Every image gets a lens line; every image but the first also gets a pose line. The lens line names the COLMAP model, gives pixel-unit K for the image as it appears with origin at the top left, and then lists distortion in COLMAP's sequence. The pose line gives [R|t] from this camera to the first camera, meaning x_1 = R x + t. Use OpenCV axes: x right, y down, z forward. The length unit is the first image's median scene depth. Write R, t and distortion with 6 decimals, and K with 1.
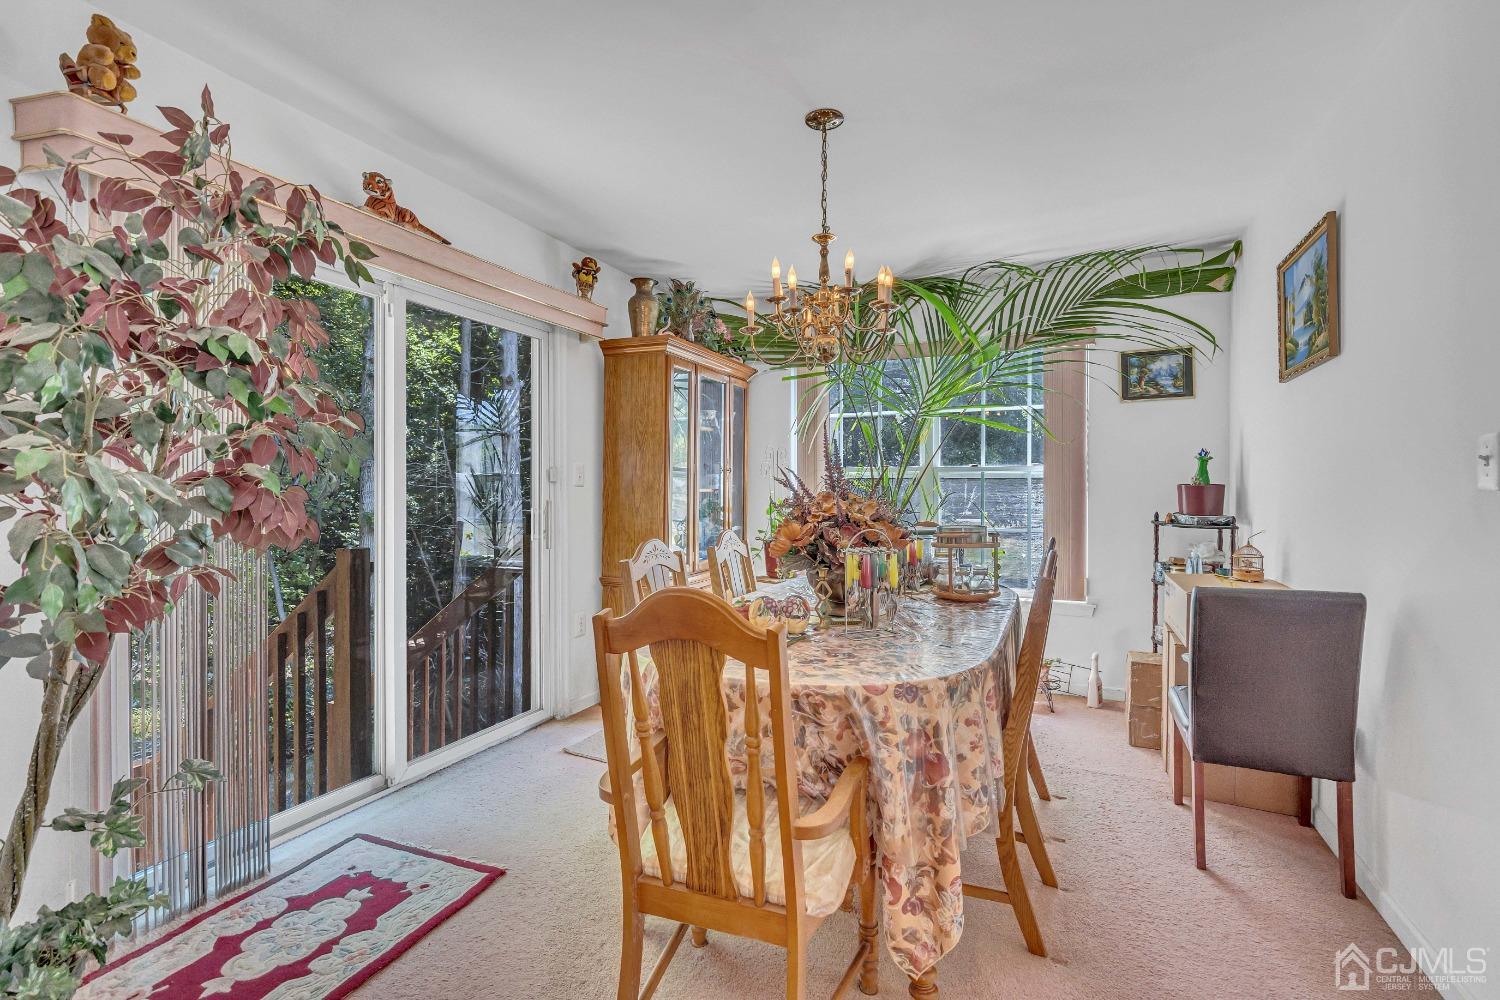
lens RADIAL K [[692.4, 0, 758.1], [0, 692.4, 491.5], [0, 0, 1]] dist [-0.005383, 0.004263]
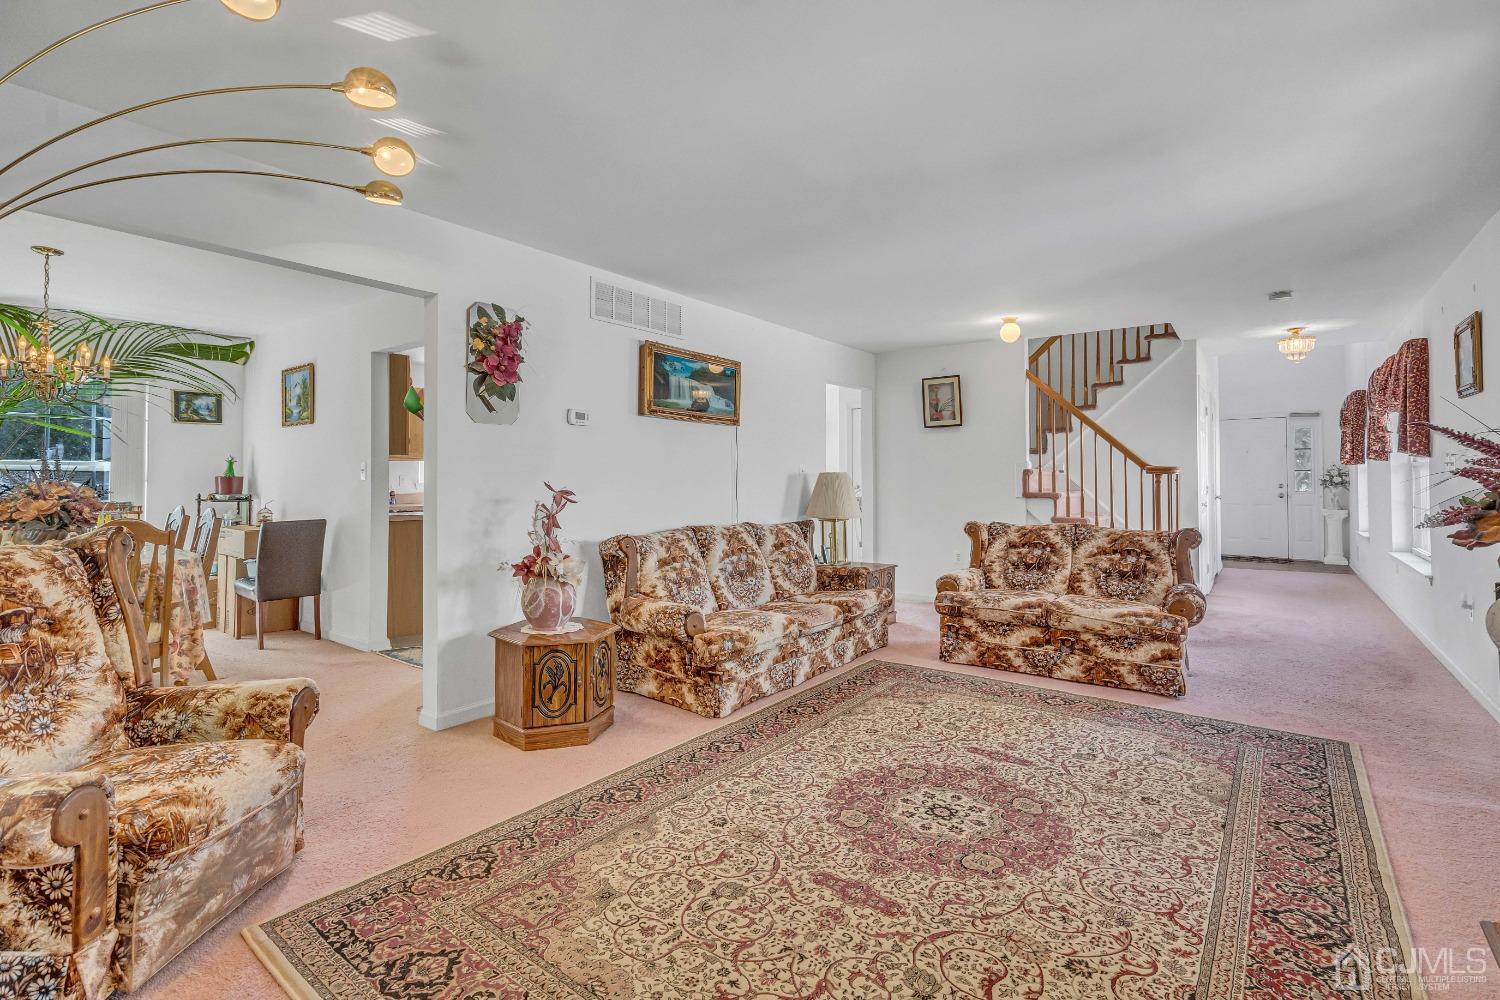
lens RADIAL K [[692.4, 0, 726.1], [0, 692.4, 465.4], [0, 0, 1]] dist [-0.005383, 0.004263]
pose [[0.253662, 0.019348, 0.967099, -0.671362], [-0.000024, 0.999800, -0.019996, -0.003217], [-0.967293, 0.005049, 0.253612, -0.597431]]
